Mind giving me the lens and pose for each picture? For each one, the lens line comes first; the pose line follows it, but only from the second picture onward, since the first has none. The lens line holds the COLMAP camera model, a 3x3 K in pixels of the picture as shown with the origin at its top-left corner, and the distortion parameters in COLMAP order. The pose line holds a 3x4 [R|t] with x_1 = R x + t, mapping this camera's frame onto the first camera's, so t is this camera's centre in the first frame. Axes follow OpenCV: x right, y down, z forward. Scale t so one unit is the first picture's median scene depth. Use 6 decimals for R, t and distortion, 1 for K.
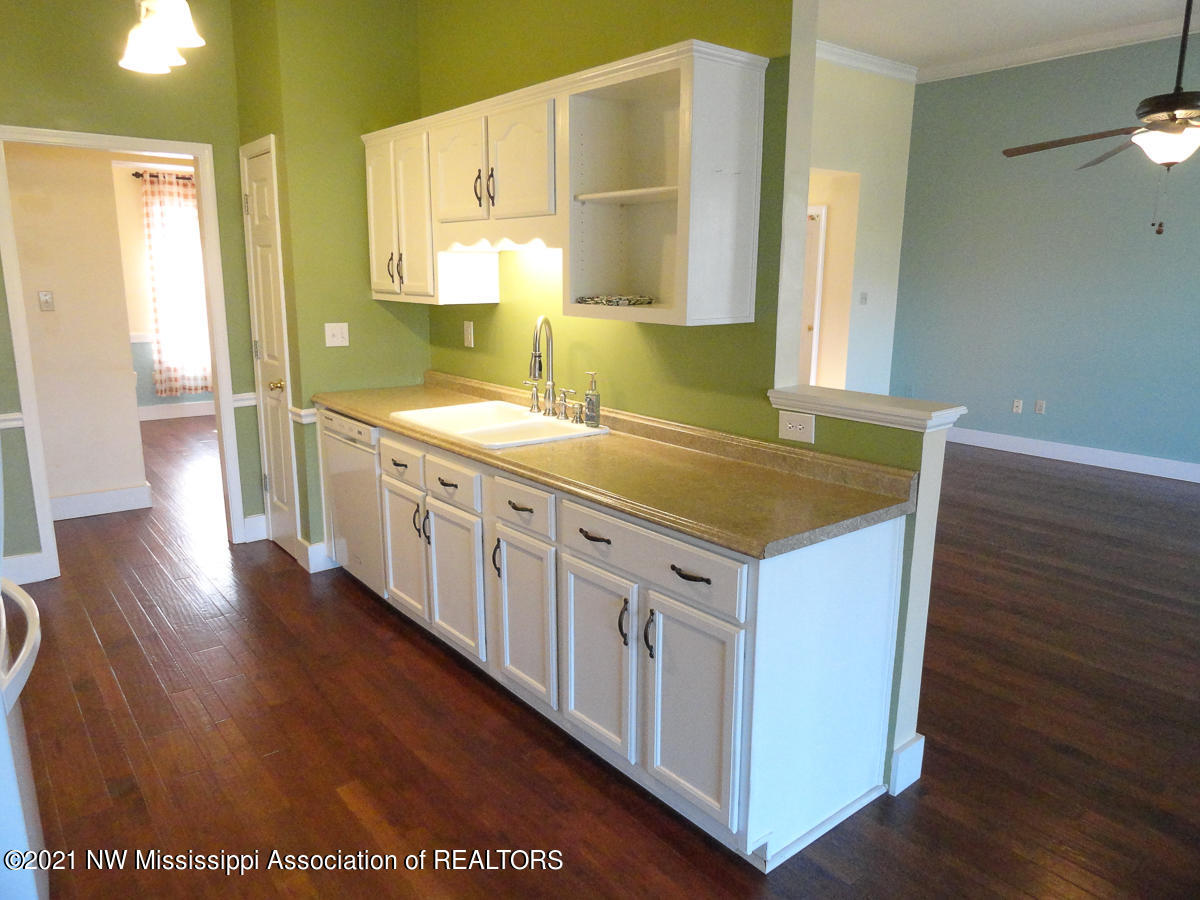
lens RADIAL K [[828.4, 0, 600.9], [0, 828.4, 447.4], [0, 0, 1]] dist [-0.007383, 0.004352]
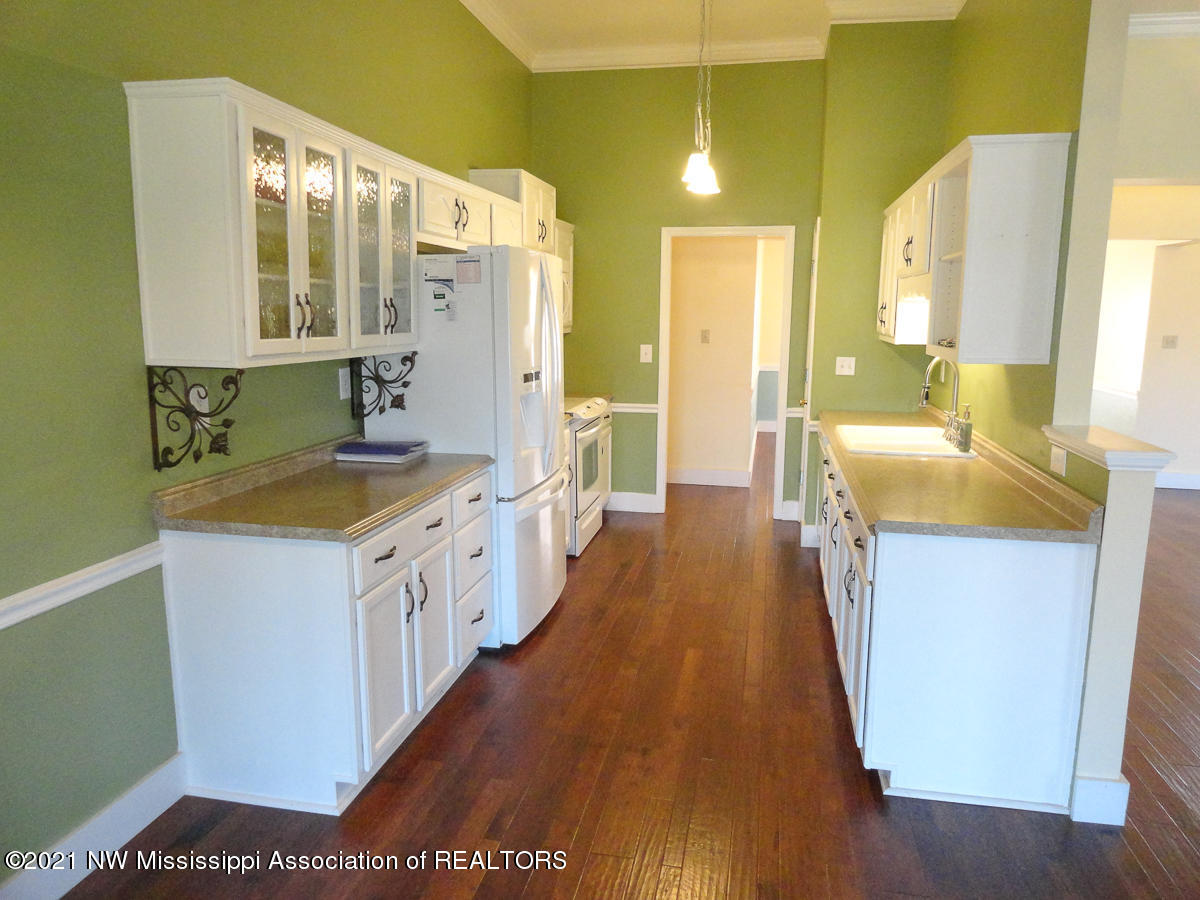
lens RADIAL K [[841.5, 0, 605.0], [0, 841.5, 448.6], [0, 0, 1]] dist [-0.000611, 0.002507]
pose [[0.637281, 0.120834, -0.761099, 0.485163], [-0.160505, 0.986784, 0.022270, 0.022009], [0.753732, 0.107968, 0.648253, -0.117873]]
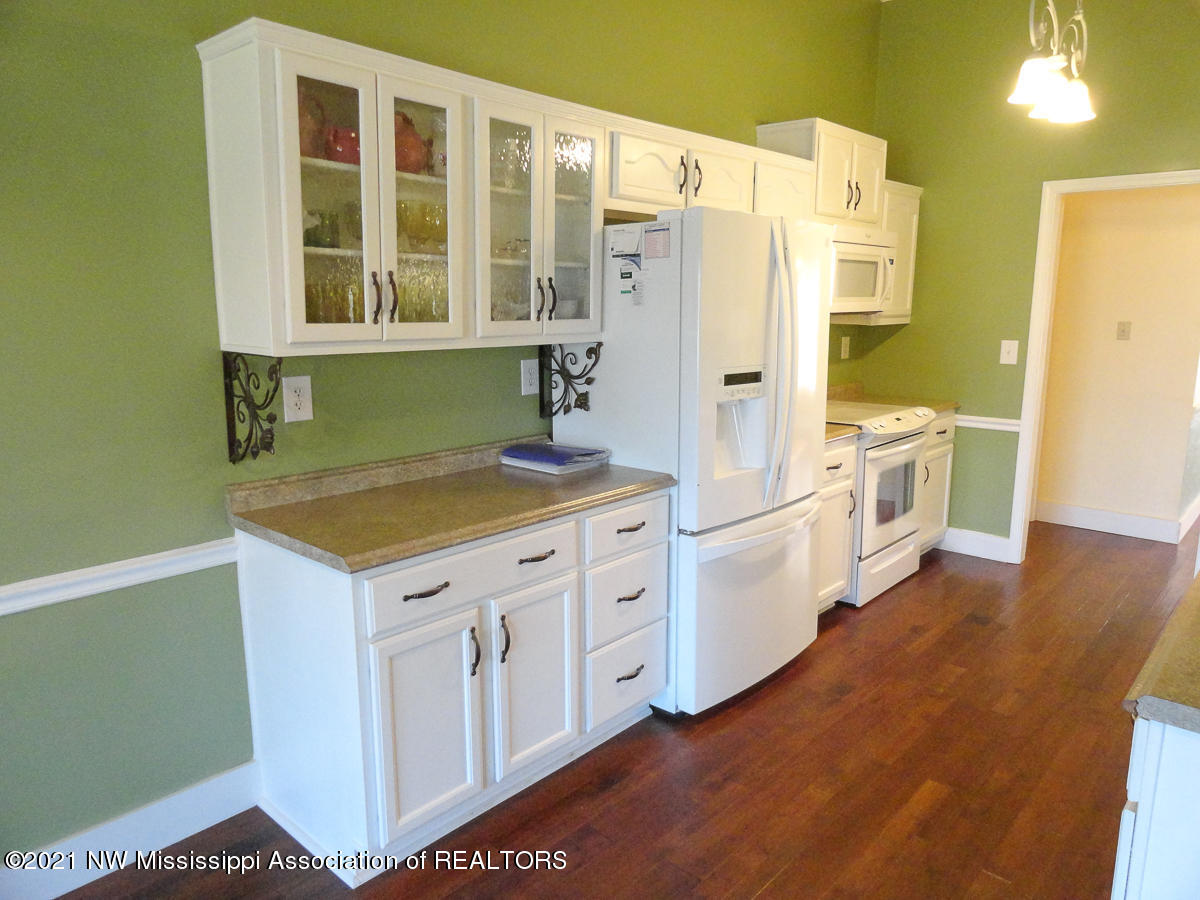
lens RADIAL K [[828.4, 0, 603.4], [0, 828.4, 449.8], [0, 0, 1]] dist [-0.007383, 0.004352]
pose [[0.149010, 0.167675, -0.974516, 0.390198], [-0.204329, 0.969470, 0.135563, -0.040235], [0.967495, 0.178921, 0.178722, 0.213318]]
